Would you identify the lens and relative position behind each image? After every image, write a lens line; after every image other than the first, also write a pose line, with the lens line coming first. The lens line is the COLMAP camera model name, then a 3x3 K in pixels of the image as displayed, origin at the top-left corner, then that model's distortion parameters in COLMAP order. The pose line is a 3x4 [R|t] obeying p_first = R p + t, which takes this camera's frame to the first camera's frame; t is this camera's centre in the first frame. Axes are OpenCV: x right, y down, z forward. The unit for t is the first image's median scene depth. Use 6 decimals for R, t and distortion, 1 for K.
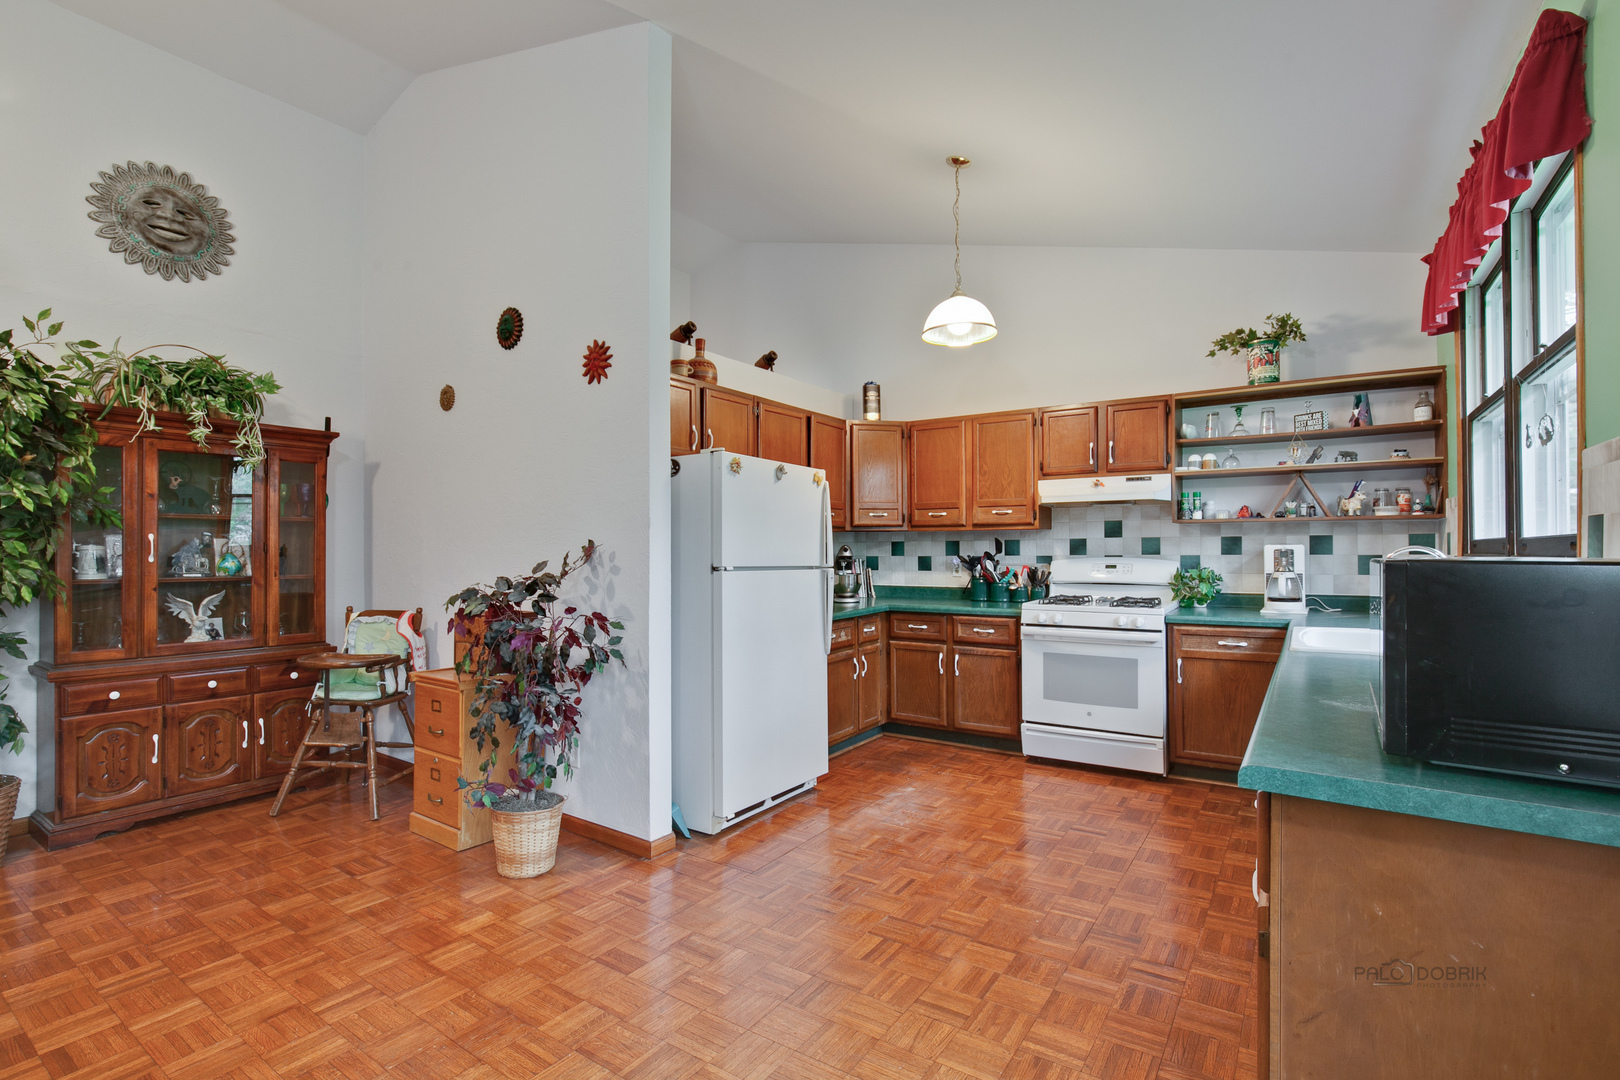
lens RADIAL K [[745.4, 0, 807.9], [0, 745.4, 546.0], [0, 0, 1]] dist [-0.024189, 0.006123]
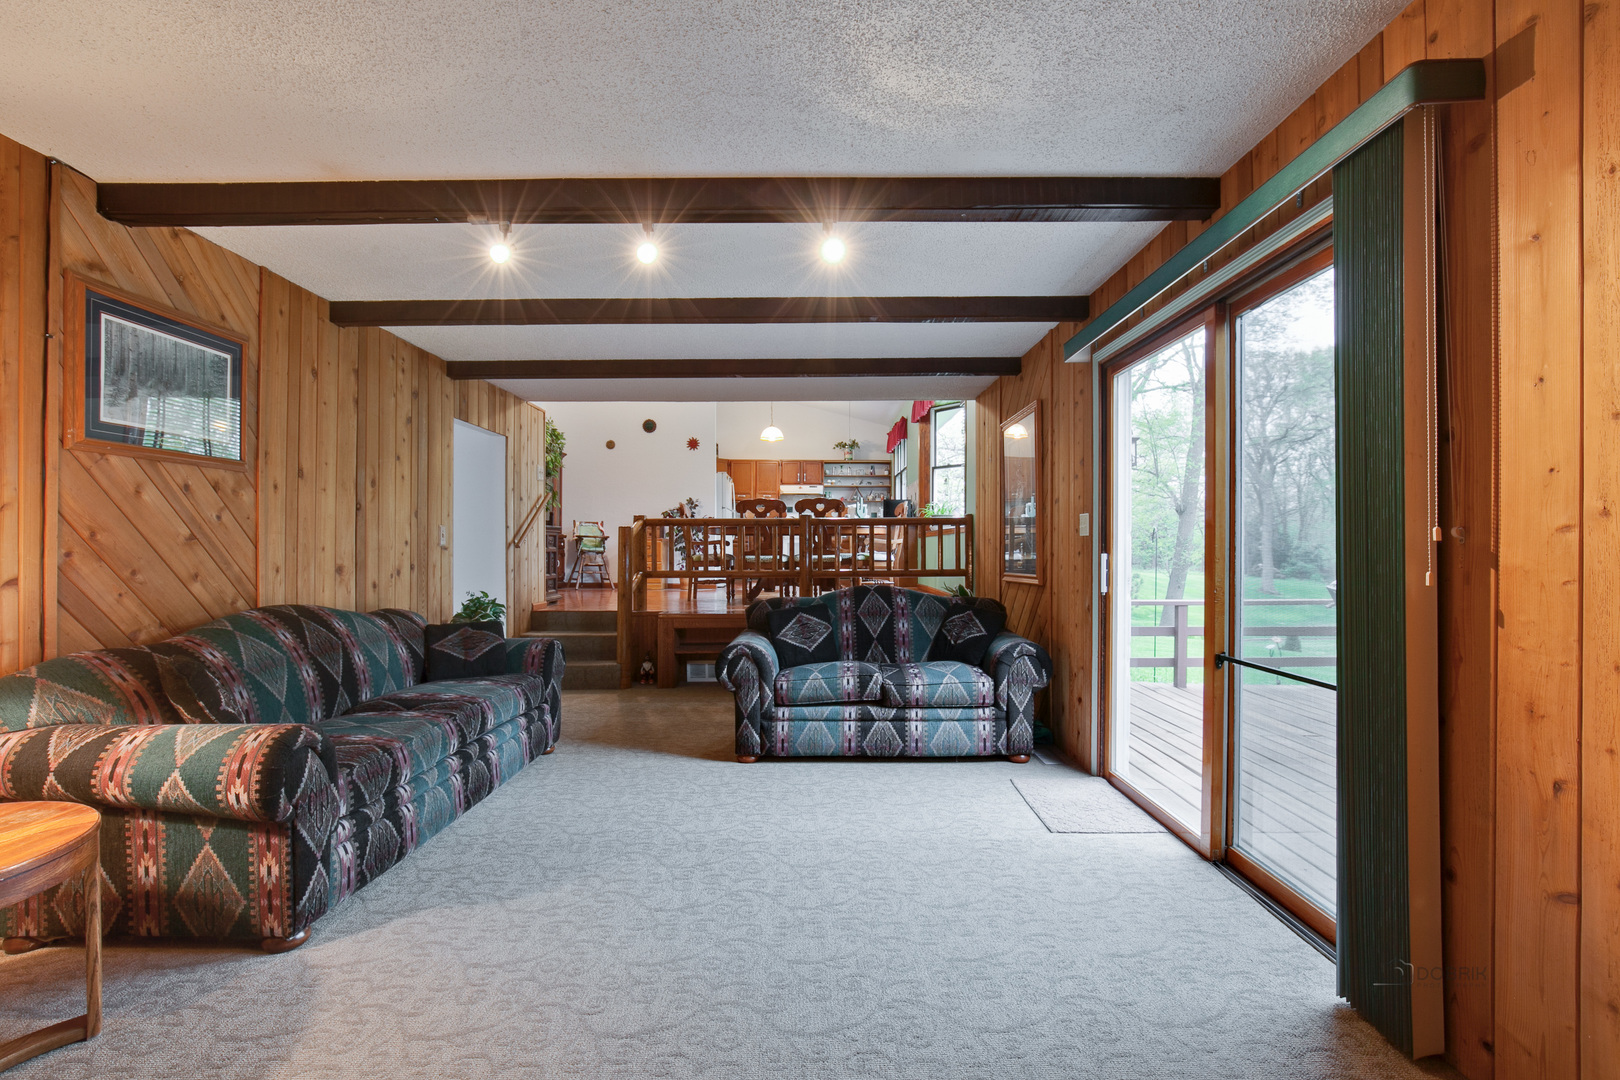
lens RADIAL K [[745.4, 0, 810.6], [0, 745.4, 544.3], [0, 0, 1]] dist [-0.024189, 0.006123]
pose [[0.828982, 0.006993, 0.559231, -1.384660], [-0.005212, 0.999975, -0.004778, 0.174928], [-0.559251, 0.001046, 0.828998, -1.667058]]
